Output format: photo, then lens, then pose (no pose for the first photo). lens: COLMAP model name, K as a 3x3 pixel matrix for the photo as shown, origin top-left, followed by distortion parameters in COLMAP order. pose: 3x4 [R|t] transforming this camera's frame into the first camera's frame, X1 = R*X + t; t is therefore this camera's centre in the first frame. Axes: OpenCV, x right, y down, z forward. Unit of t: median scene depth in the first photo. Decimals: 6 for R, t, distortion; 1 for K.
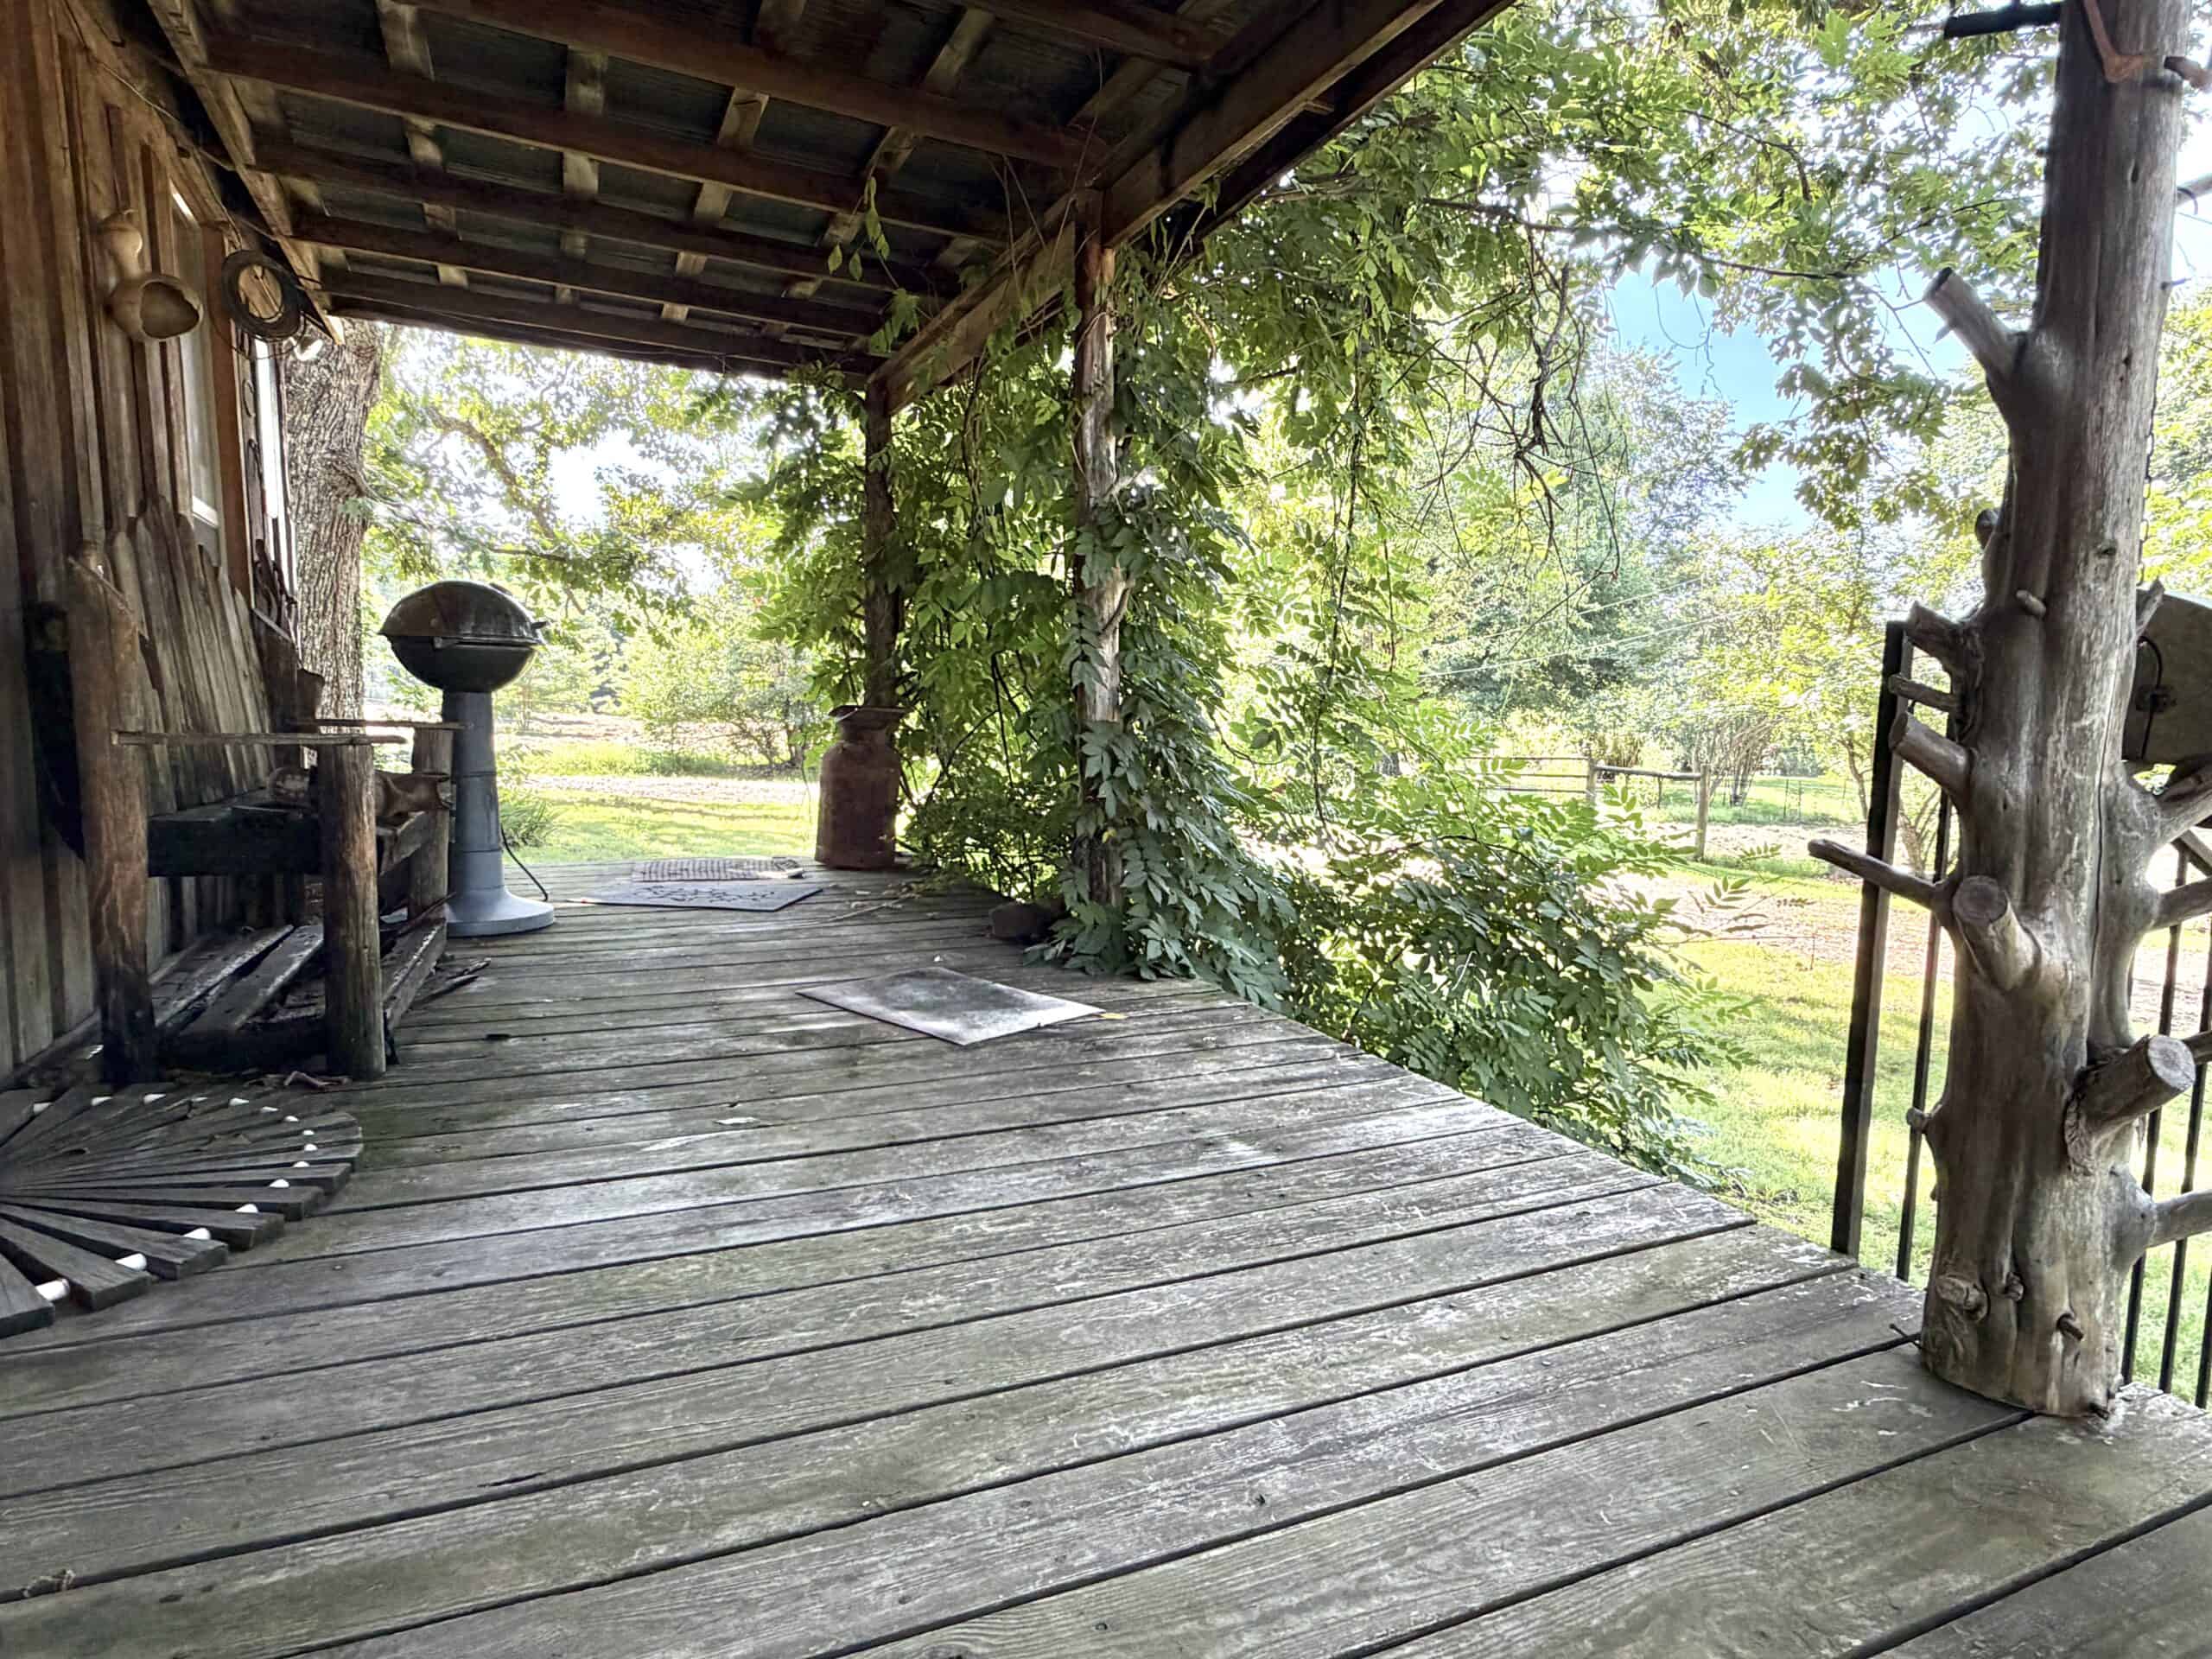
lens RADIAL K [[1259.4, 0, 1104.2], [0, 1259.4, 834.6], [0, 0, 1]] dist [-0.003289, -0.001065]
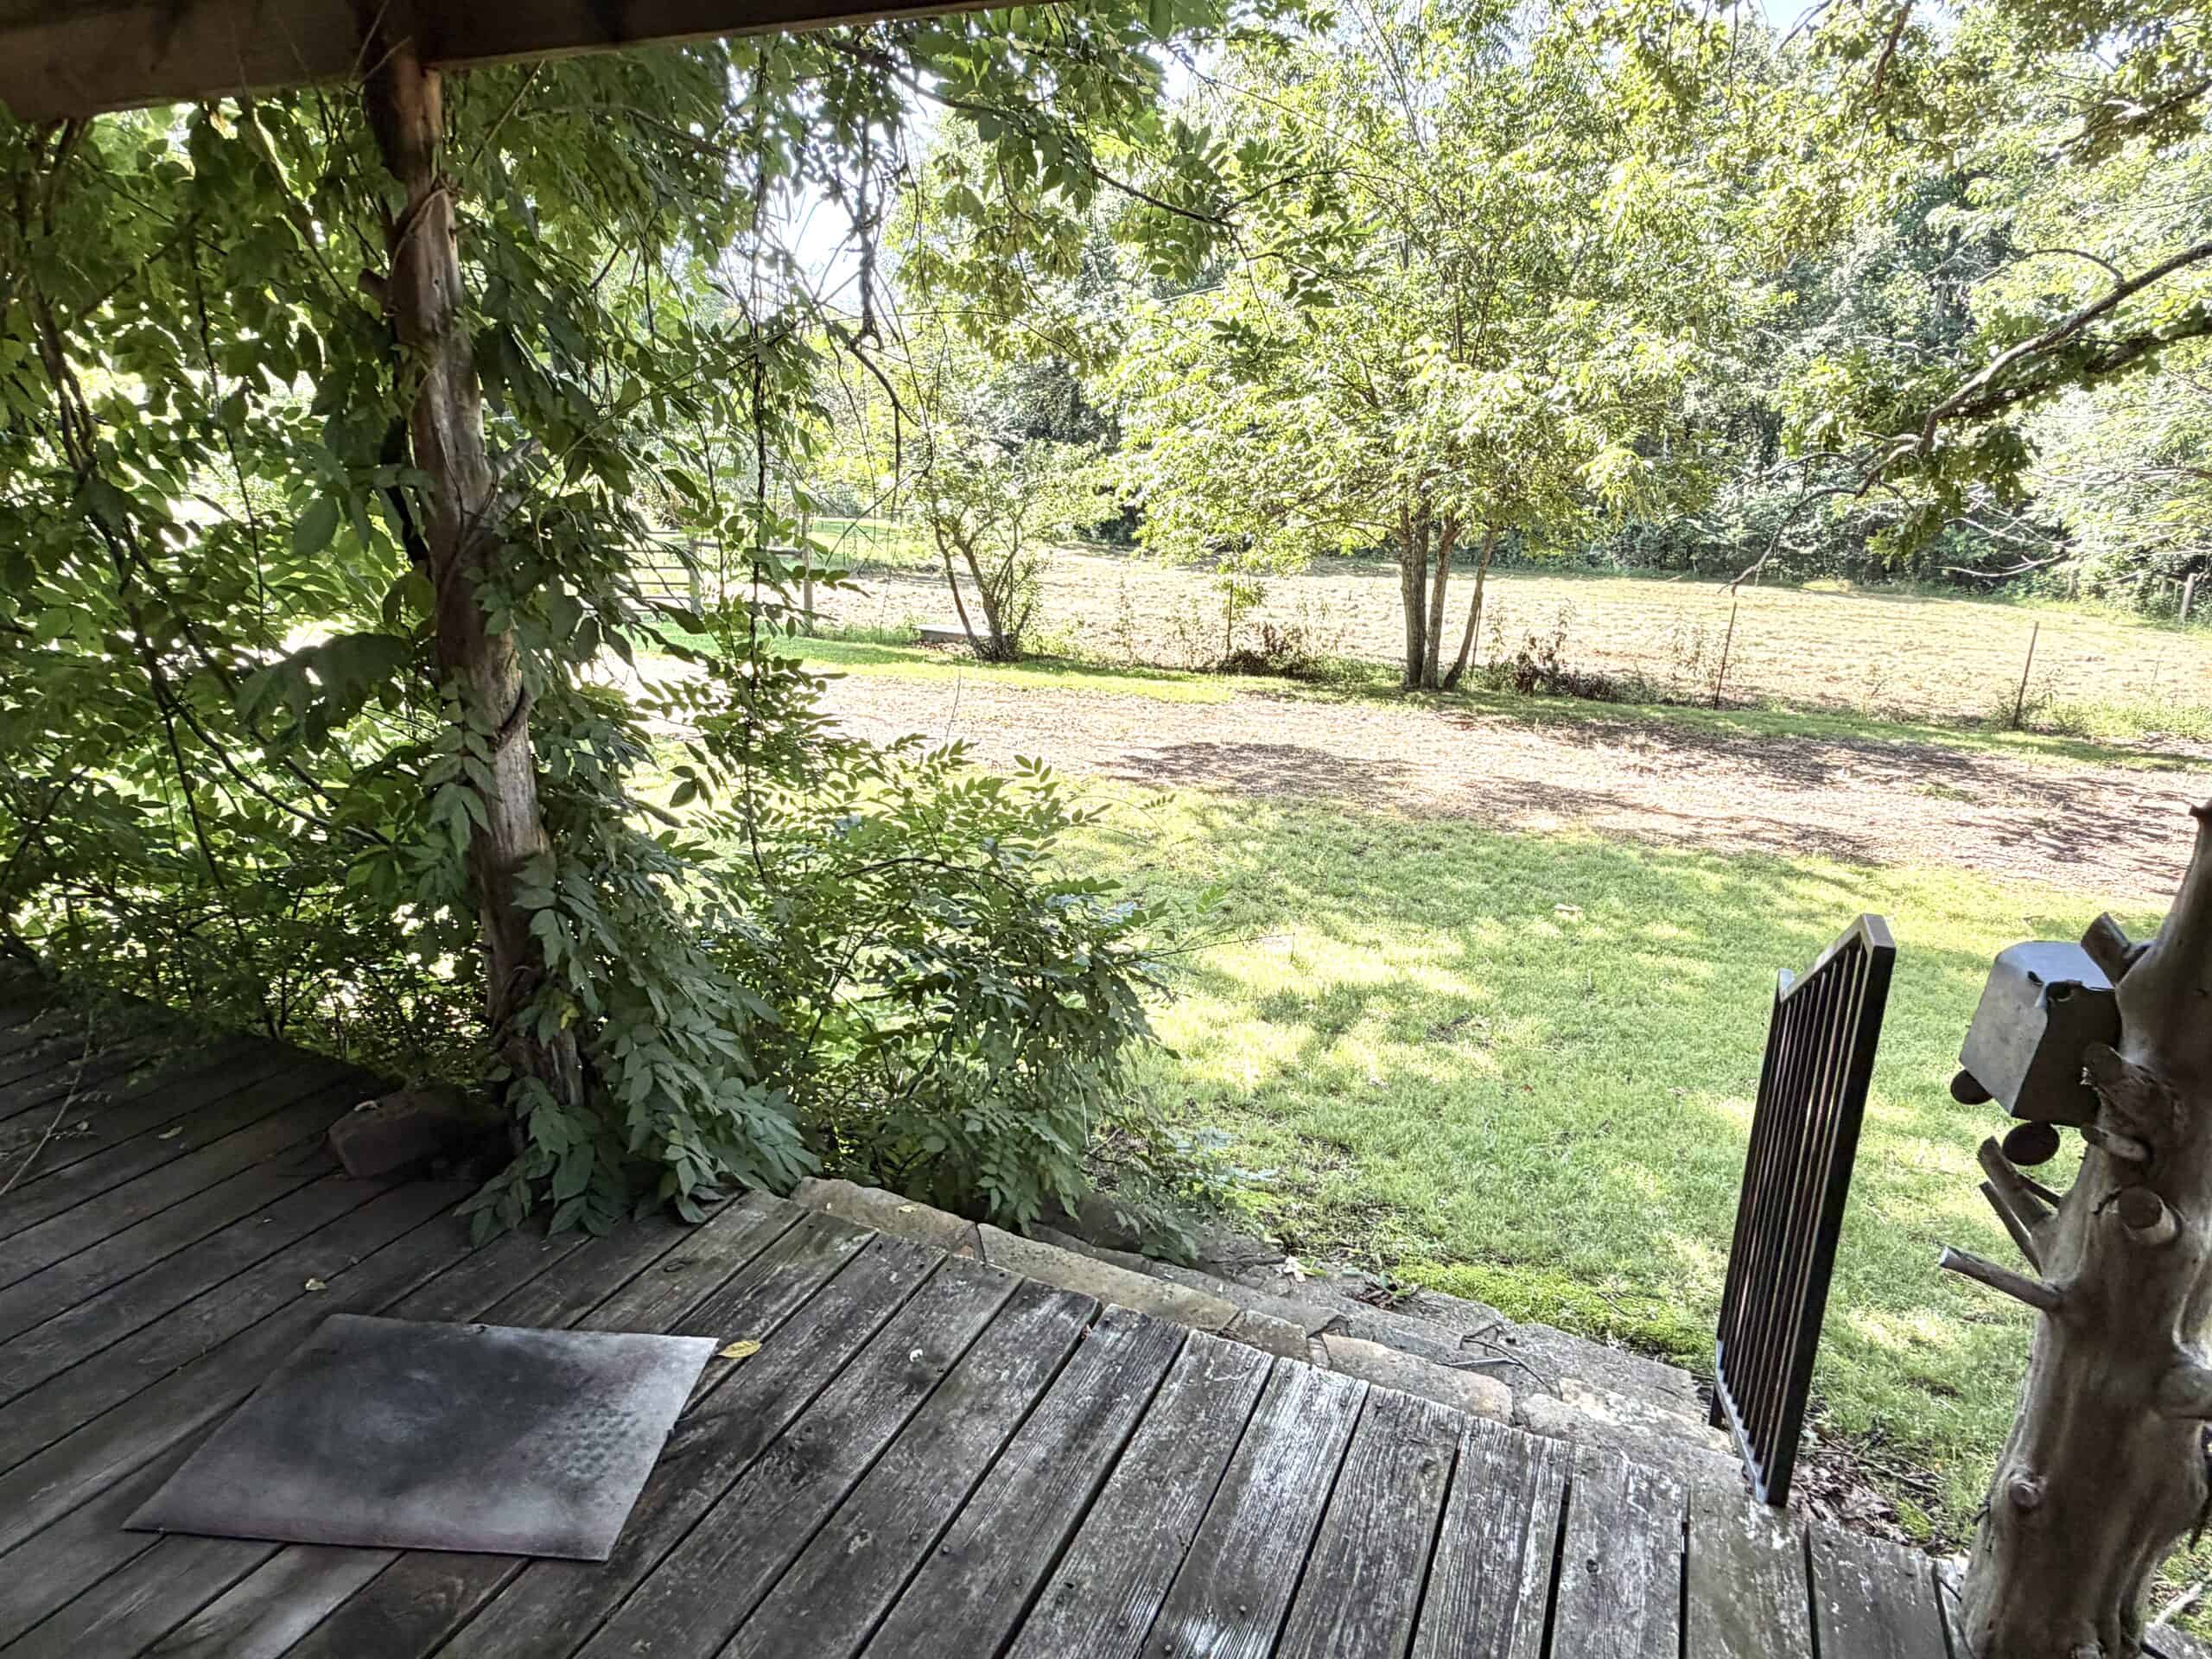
lens RADIAL K [[1259.4, 0, 1108.3], [0, 1259.4, 834.4], [0, 0, 1]] dist [-0.003289, -0.001065]
pose [[0.749501, -0.191104, 0.633819, -0.166847], [0.058281, 0.972757, 0.224380, -0.203867], [-0.659433, -0.131234, 0.740220, 0.279695]]
